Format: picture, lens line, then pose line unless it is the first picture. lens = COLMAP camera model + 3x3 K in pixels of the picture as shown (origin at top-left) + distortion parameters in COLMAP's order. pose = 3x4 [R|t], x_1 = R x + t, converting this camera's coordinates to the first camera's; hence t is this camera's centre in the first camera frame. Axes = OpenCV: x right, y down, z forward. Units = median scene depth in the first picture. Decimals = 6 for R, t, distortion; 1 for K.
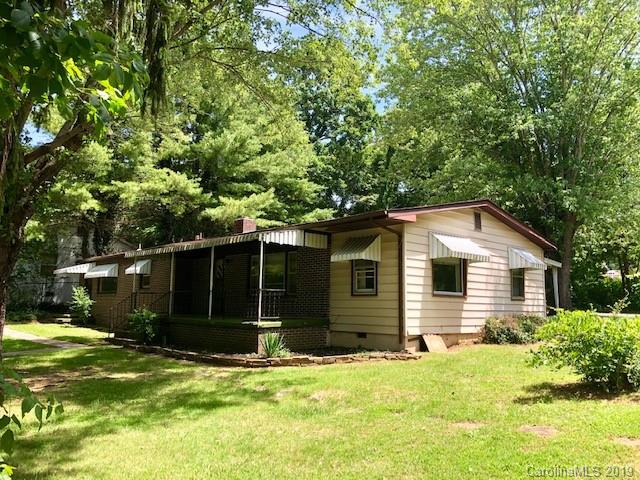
lens RADIAL K [[526.8, 0, 320.0], [0, 526.8, 240.0], [0, 0, 1]] dist [0.001731, -0.000941]
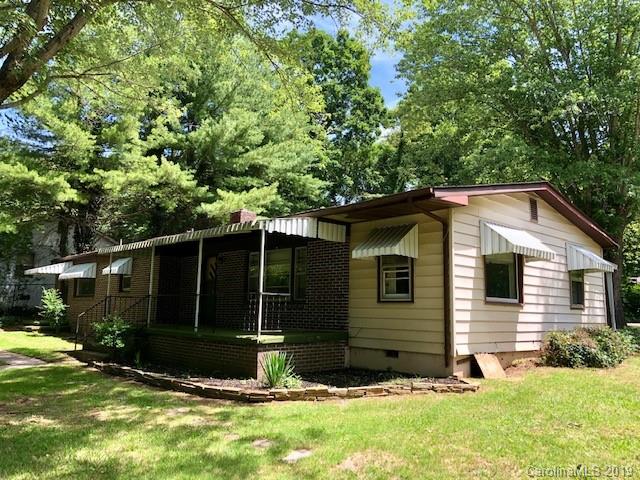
lens RADIAL K [[514.0, 0, 320.0], [0, 514.0, 240.0], [0, 0, 1]] dist [-0.000371, 0.002598]
pose [[0.999971, 0.007138, 0.002787, -0.024653], [-0.007108, 0.999916, -0.010801, 0.019350], [-0.002864, 0.010781, 0.999938, 0.206986]]
